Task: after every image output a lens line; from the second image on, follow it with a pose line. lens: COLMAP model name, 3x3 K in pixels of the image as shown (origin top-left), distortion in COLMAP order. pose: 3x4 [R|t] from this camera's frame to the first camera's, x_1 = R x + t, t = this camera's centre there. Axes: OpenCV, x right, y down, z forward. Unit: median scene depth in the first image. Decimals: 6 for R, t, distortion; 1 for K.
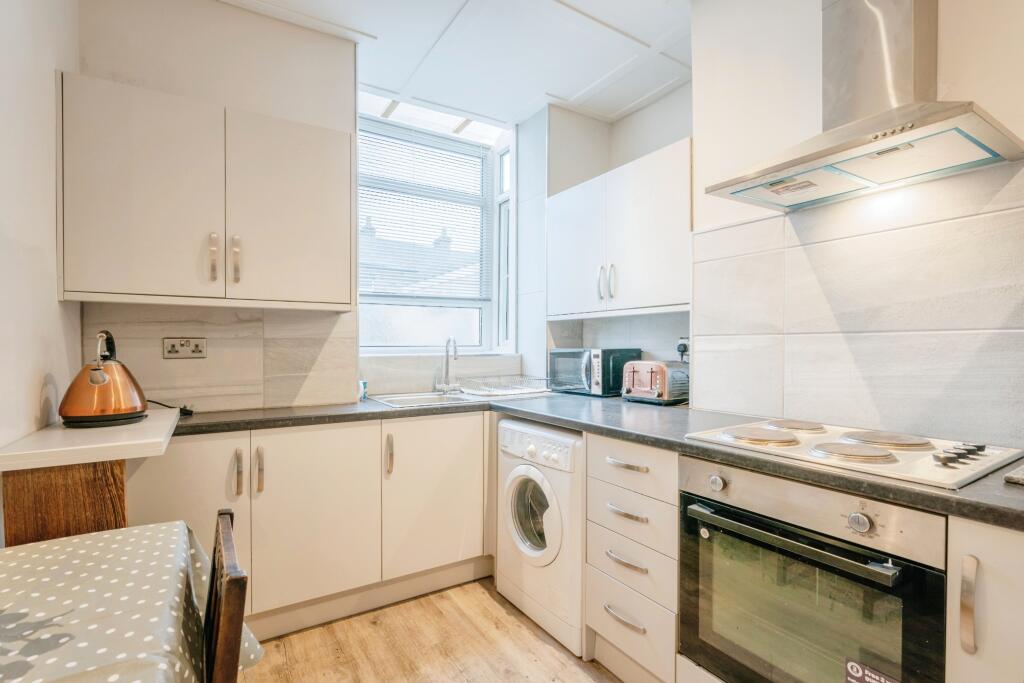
lens RADIAL K [[476.7, 0, 480.9], [0, 476.7, 361.8], [0, 0, 1]] dist [-0.004226, -0.000196]
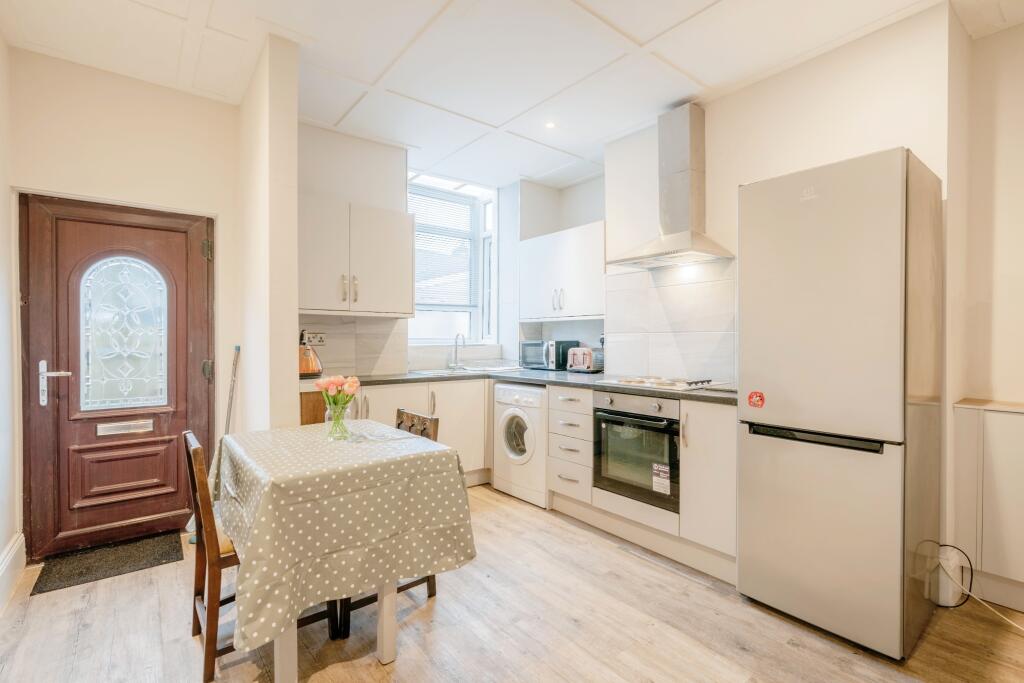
lens RADIAL K [[467.2, 0, 507.6], [0, 467.2, 359.1], [0, 0, 1]] dist [-0.002003, -0.000277]
pose [[0.987812, -0.003681, 0.155608, -0.168974], [0.002537, 0.999968, 0.007547, 0.024829], [-0.155630, -0.007060, 0.987790, -0.597655]]
